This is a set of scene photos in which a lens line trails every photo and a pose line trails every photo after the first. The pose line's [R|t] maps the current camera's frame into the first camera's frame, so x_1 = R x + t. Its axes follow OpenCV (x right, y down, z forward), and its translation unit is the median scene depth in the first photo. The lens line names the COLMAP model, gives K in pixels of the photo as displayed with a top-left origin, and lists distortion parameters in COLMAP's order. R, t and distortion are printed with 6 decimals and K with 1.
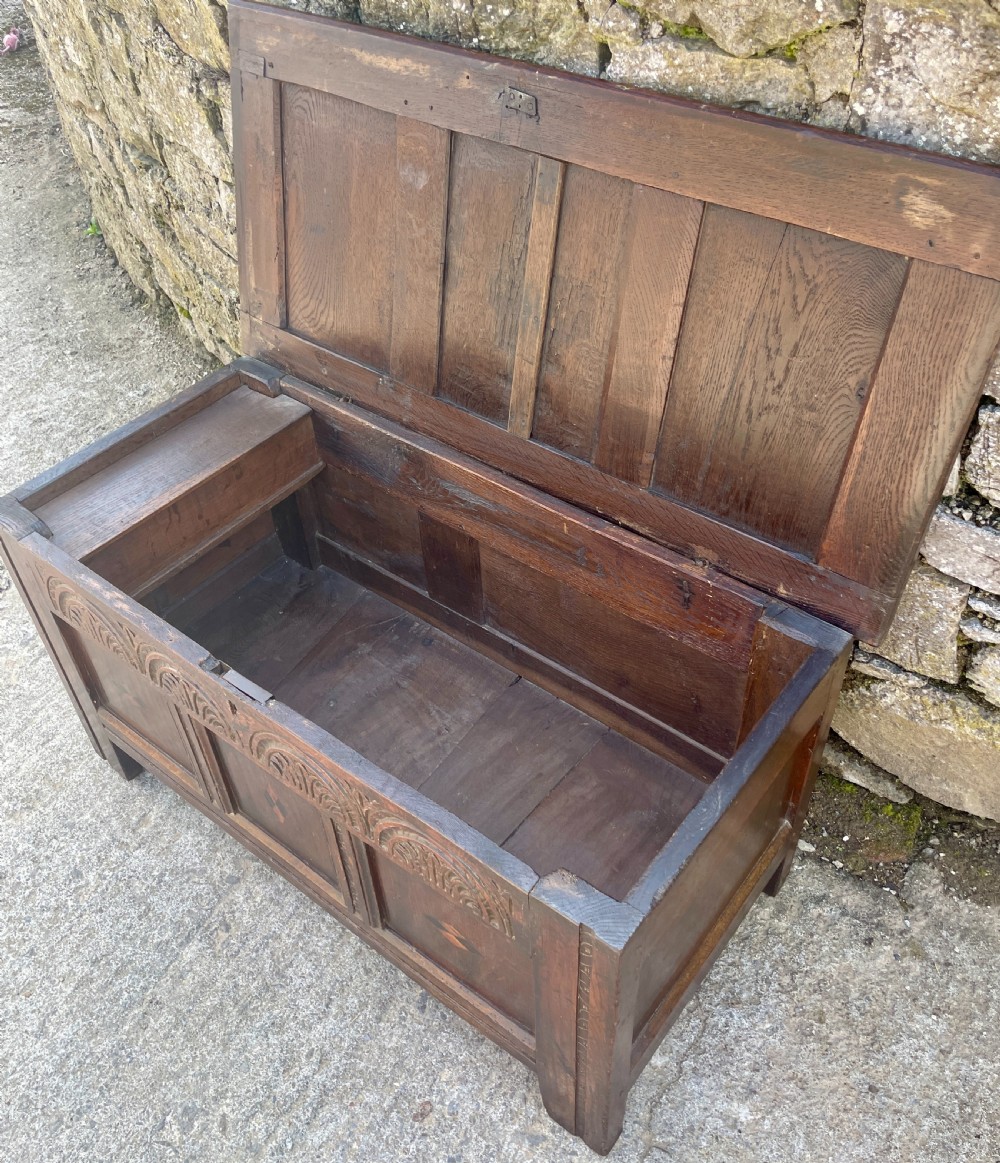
lens RADIAL K [[1040.8, 0, 508.1], [0, 1040.8, 588.6], [0, 0, 1]] dist [0.038611, -0.050734]
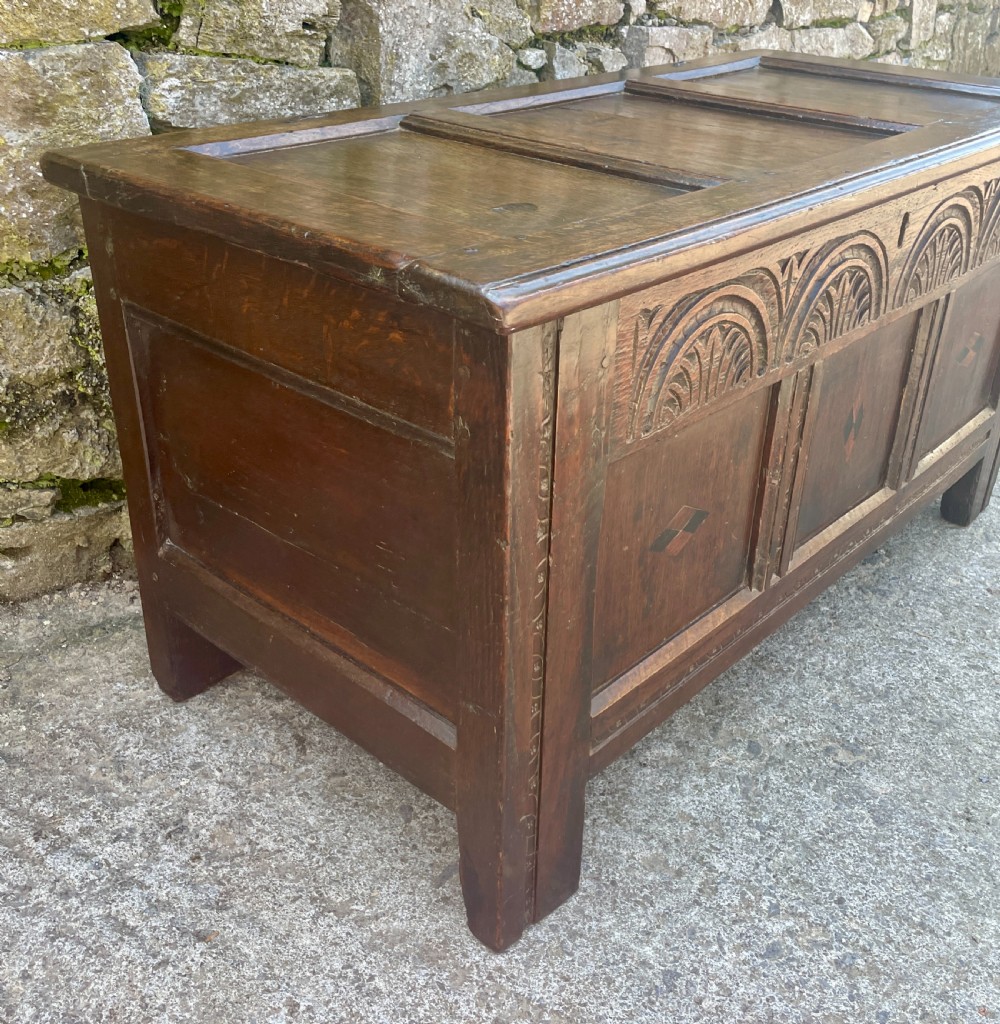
lens RADIAL K [[1085.1, 0, 505.9], [0, 1085.1, 481.5], [0, 0, 1]] dist [0.016356, 0.000000]
pose [[0.068311, -0.410498, 0.909299, -0.917171], [0.681023, 0.685236, 0.258185, -0.132357], [-0.729069, 0.601617, 0.326367, 0.875174]]
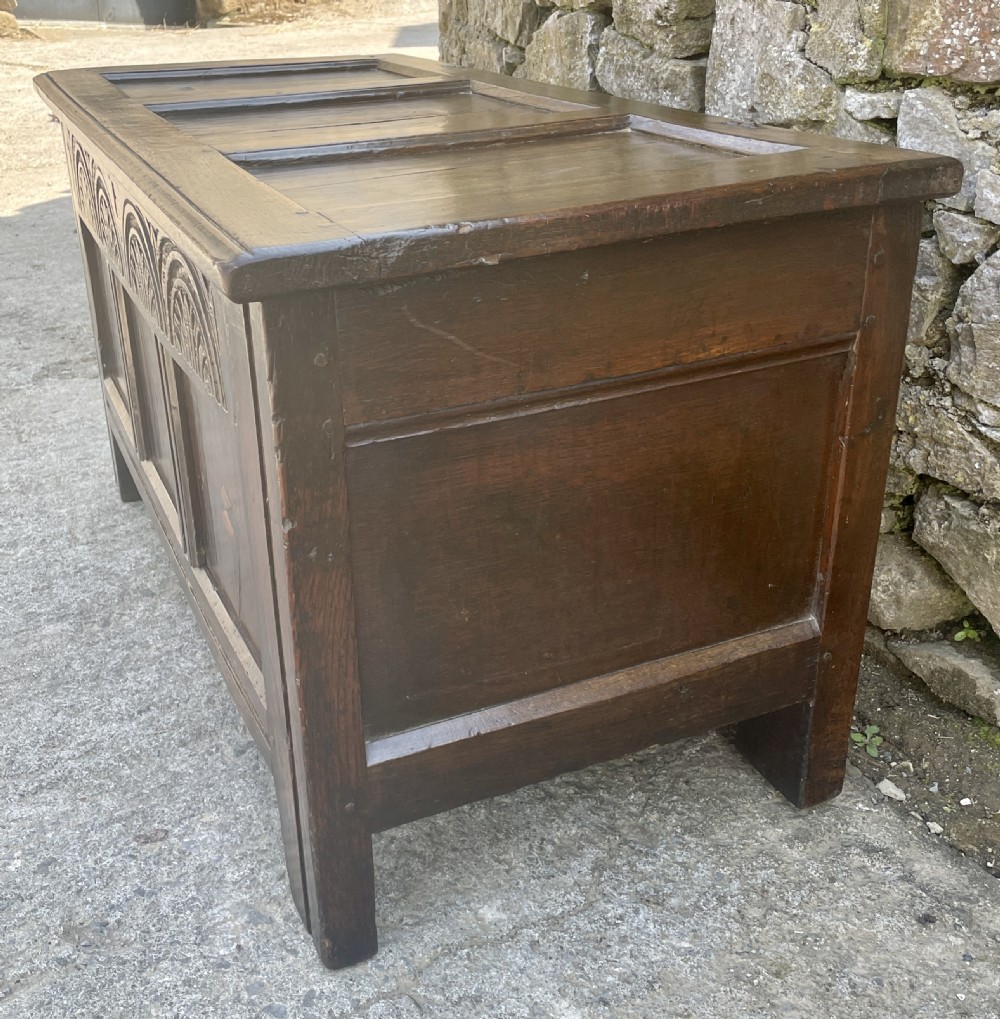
lens RADIAL K [[1196.3, 0, 467.9], [0, 1196.3, 540.5], [0, 0, 1]] dist [0.010159, 0.000000]
pose [[0.878492, 0.252055, -0.405856, 0.345778], [-0.358766, 0.909031, -0.212014, 0.385571], [0.315497, 0.331860, 0.889006, 0.279625]]
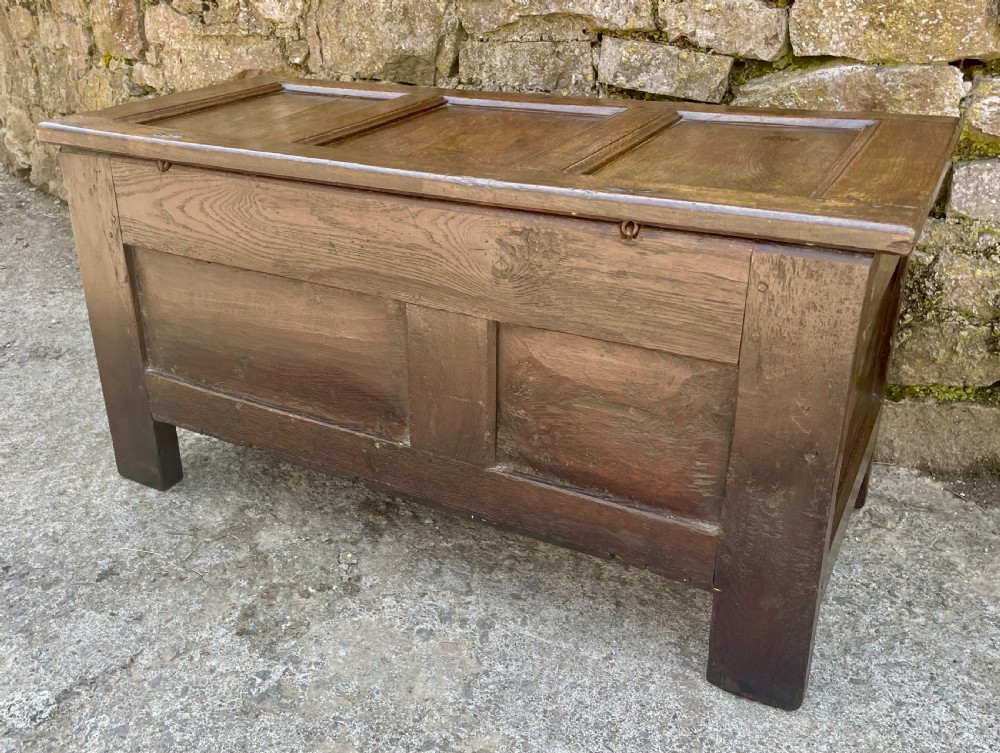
lens RADIAL K [[961.6, 0, 410.9], [0, 961.6, 360.8], [0, 0, 1]] dist [0.018730, 0.000000]
pose [[0.966791, -0.077506, 0.243532, -0.851225], [0.163222, 0.920501, -0.355016, 0.157468], [-0.196655, 0.382976, 0.902583, 0.529930]]
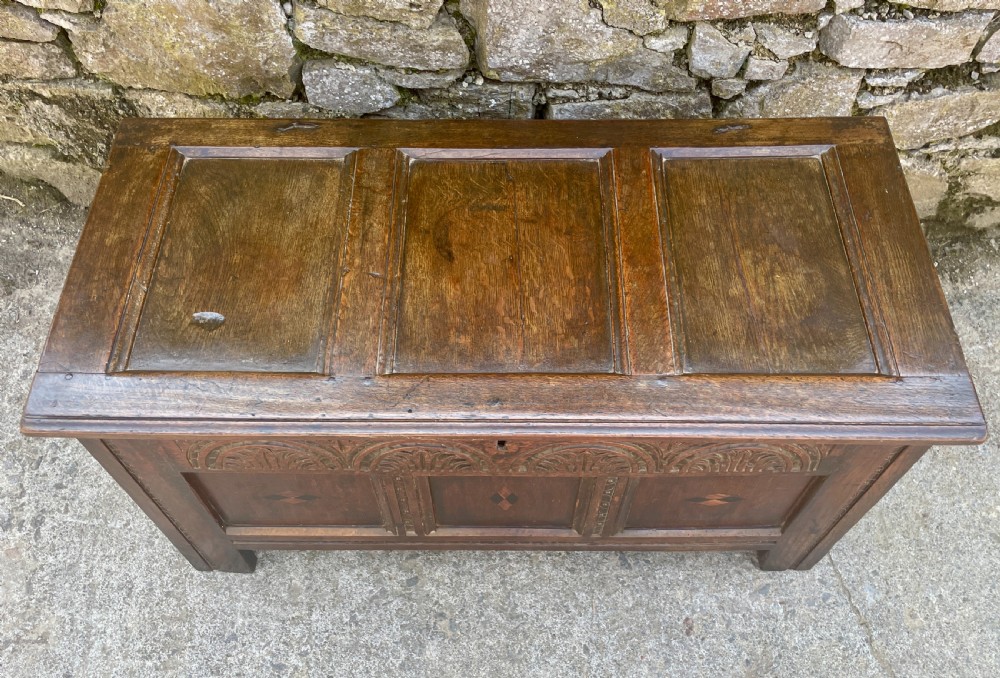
lens RADIAL K [[848.2, 0, 507.4], [0, 848.2, 356.5], [0, 0, 1]] dist [0.057728, -0.076570]
pose [[0.783943, -0.491680, 0.379058, -0.453183], [0.399070, 0.866799, 0.299004, -0.172661], [-0.475581, -0.083132, 0.875735, 0.205455]]
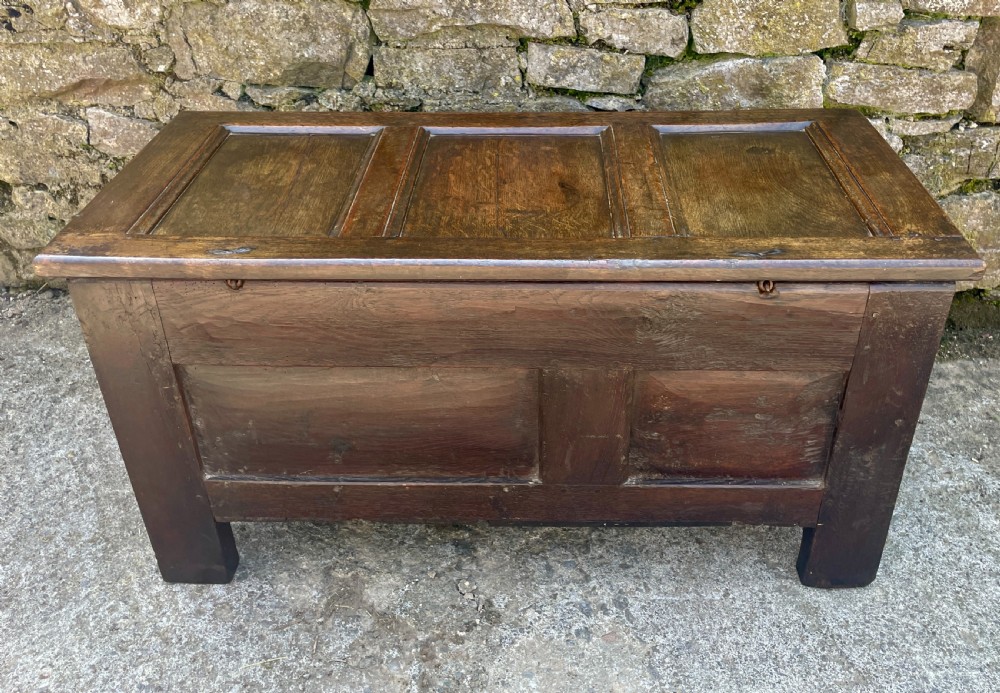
lens RADIAL K [[885.9, 0, 523.9], [0, 885.9, 284.4], [0, 0, 1]] dist [0.060561, -0.093895]
pose [[0.707055, -0.318779, 0.631231, -1.135374], [0.486203, 0.867320, -0.106600, -0.148061], [-0.513498, 0.382278, 0.768234, 0.598567]]
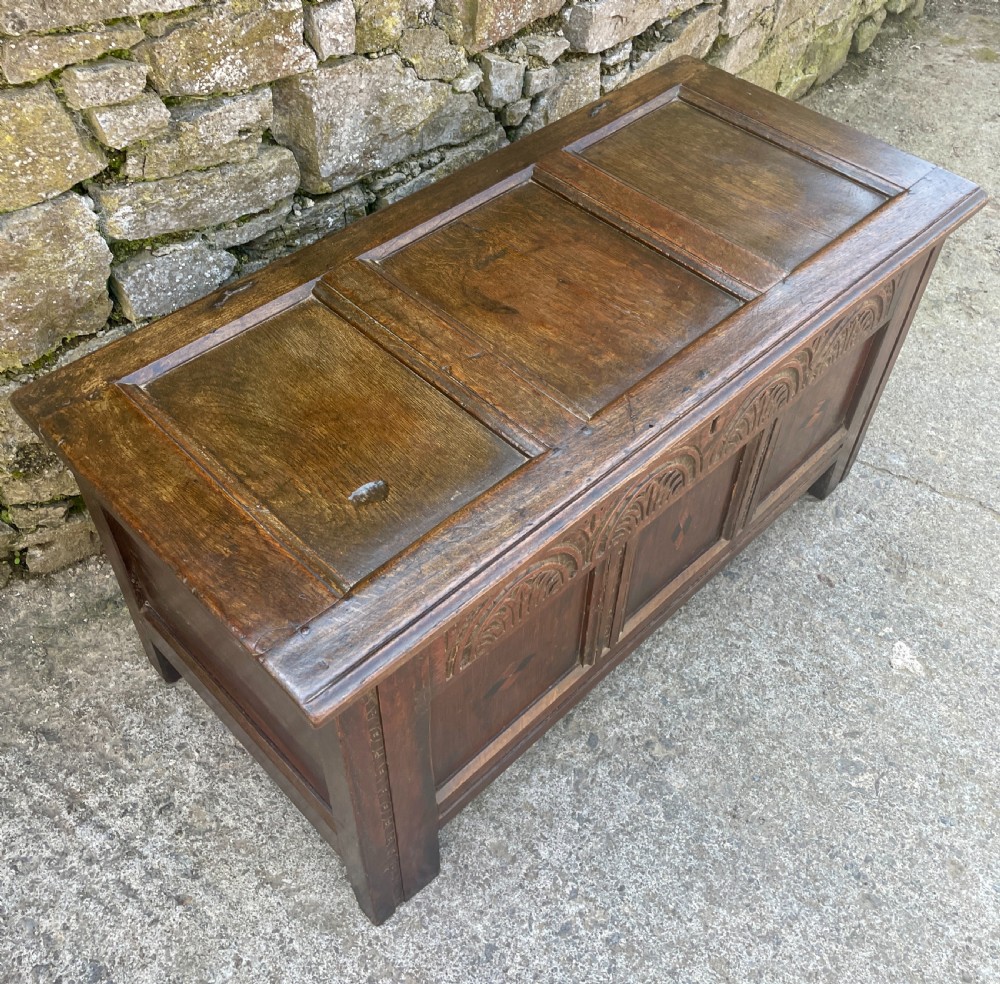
lens RADIAL K [[1011.8, 0, 501.2], [0, 1011.8, 429.3], [0, 0, 1]] dist [0.024468, 0.000000]
pose [[0.123630, -0.666787, 0.734923, -0.808024], [0.676874, 0.598233, 0.428905, -0.332992], [-0.725643, 0.444424, 0.525290, 0.540153]]
